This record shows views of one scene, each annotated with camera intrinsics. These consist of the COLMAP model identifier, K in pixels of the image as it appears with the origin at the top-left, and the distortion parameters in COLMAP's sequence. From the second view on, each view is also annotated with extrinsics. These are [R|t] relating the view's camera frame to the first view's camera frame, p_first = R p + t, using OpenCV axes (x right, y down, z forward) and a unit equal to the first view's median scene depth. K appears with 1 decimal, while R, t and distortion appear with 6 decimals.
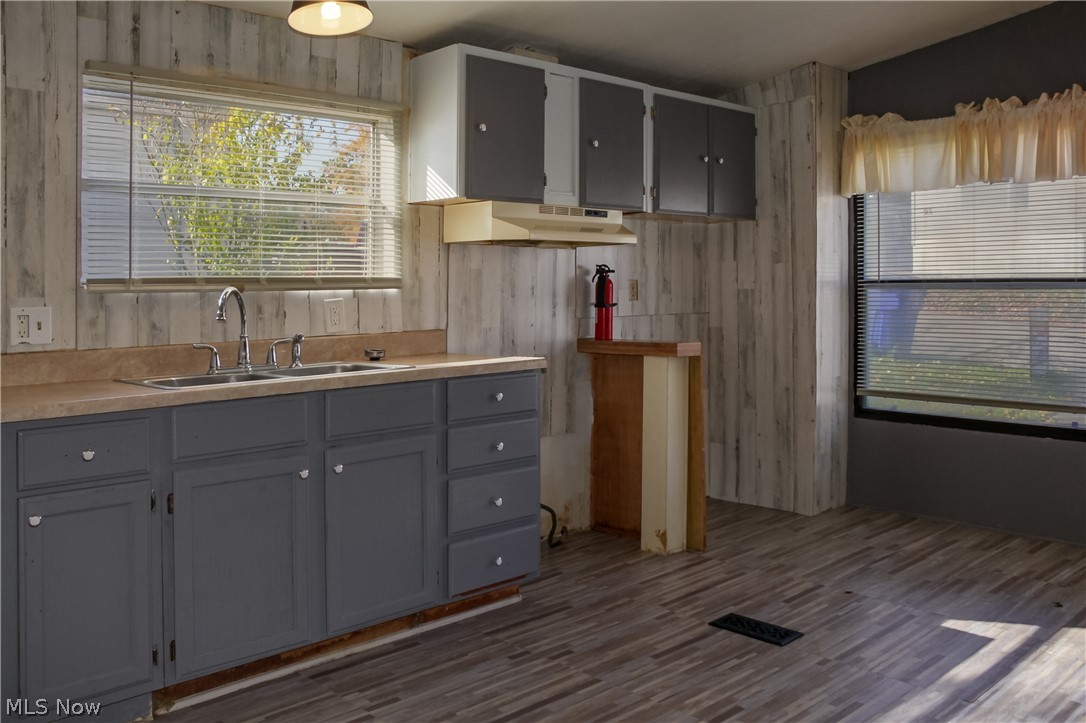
lens RADIAL K [[926.4, 0, 543.0], [0, 926.4, 361.5], [0, 0, 1]] dist [-0.065284, 0.013327]
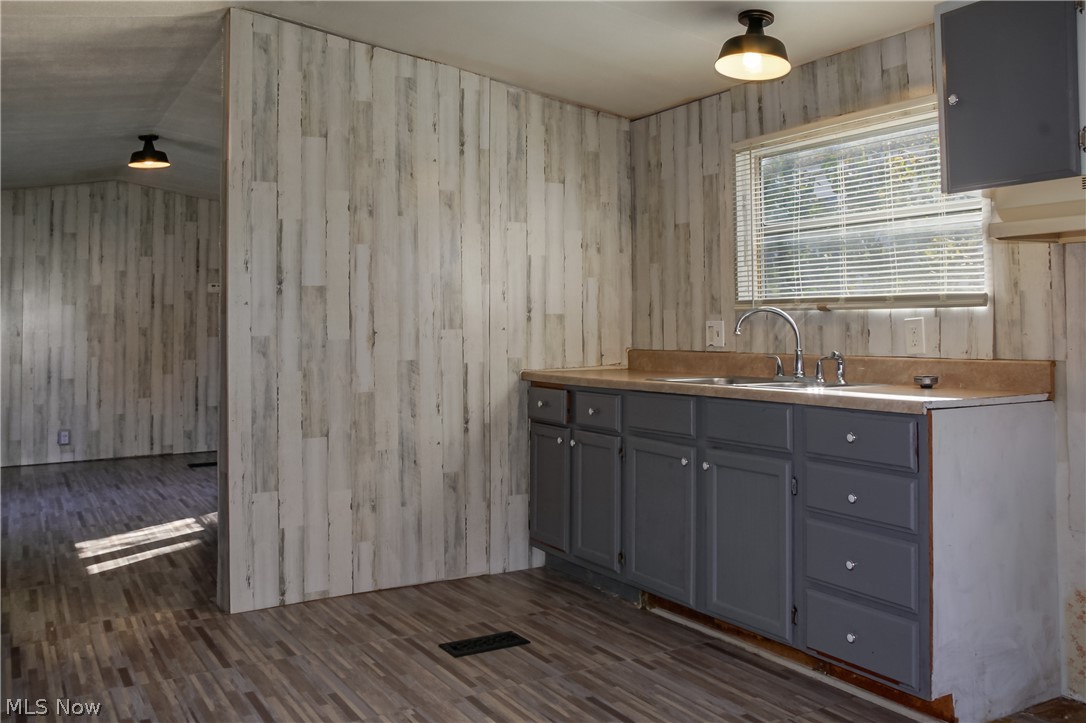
lens RADIAL K [[950.5, 0, 542.9], [0, 950.5, 317.7], [0, 0, 1]] dist [-0.007025, -0.002626]
pose [[-0.212265, 0.008737, -0.977173, 0.873371], [-0.067029, 0.997475, 0.023479, -0.072771], [0.974911, 0.070482, -0.211143, 0.931468]]
